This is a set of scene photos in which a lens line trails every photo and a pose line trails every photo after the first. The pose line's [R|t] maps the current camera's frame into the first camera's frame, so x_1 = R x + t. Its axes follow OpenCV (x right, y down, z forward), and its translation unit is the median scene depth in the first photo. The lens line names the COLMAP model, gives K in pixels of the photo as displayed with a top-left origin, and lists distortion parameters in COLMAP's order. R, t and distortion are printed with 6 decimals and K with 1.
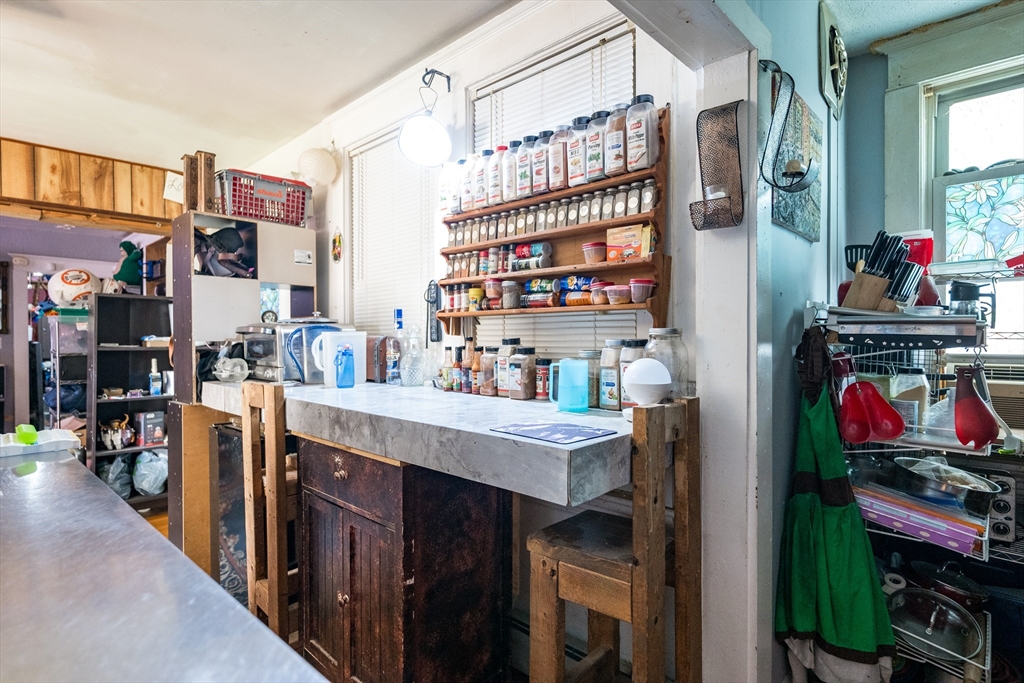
lens RADIAL K [[530.3, 0, 512.8], [0, 530.3, 343.1], [0, 0, 1]] dist [-0.001593, -0.000270]
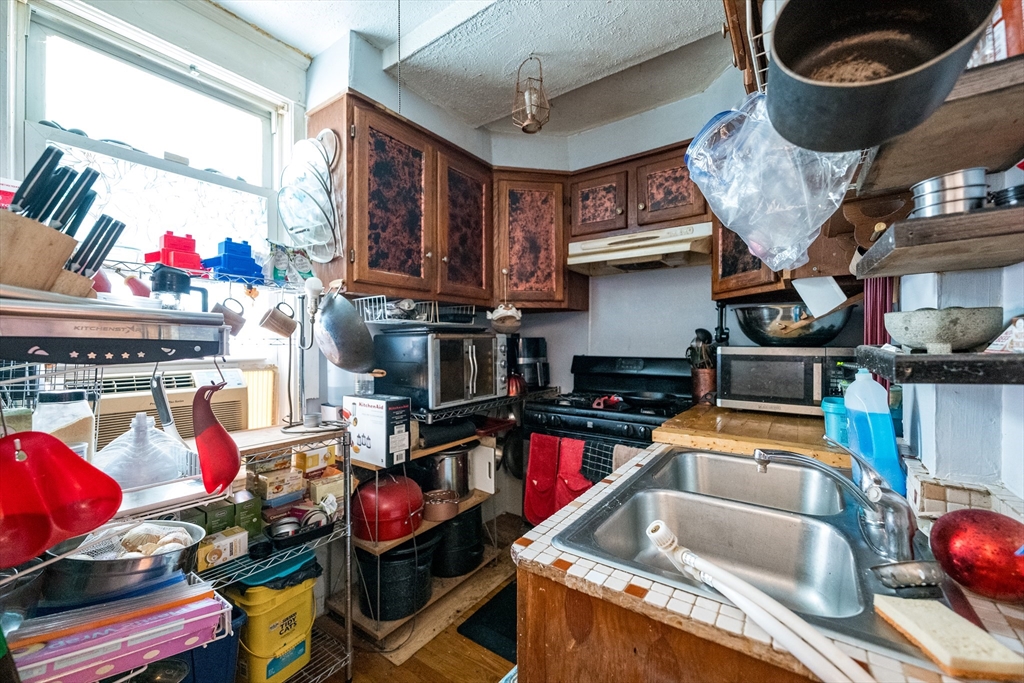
lens RADIAL K [[410.7, 0, 511.1], [0, 410.7, 341.2], [0, 0, 1]] dist [-0.001141, -0.000137]
pose [[-0.135521, 0.001011, 0.990774, 0.211192], [0.003691, 0.999993, -0.000516, -0.010700], [-0.990768, 0.003587, -0.135524, 0.575528]]
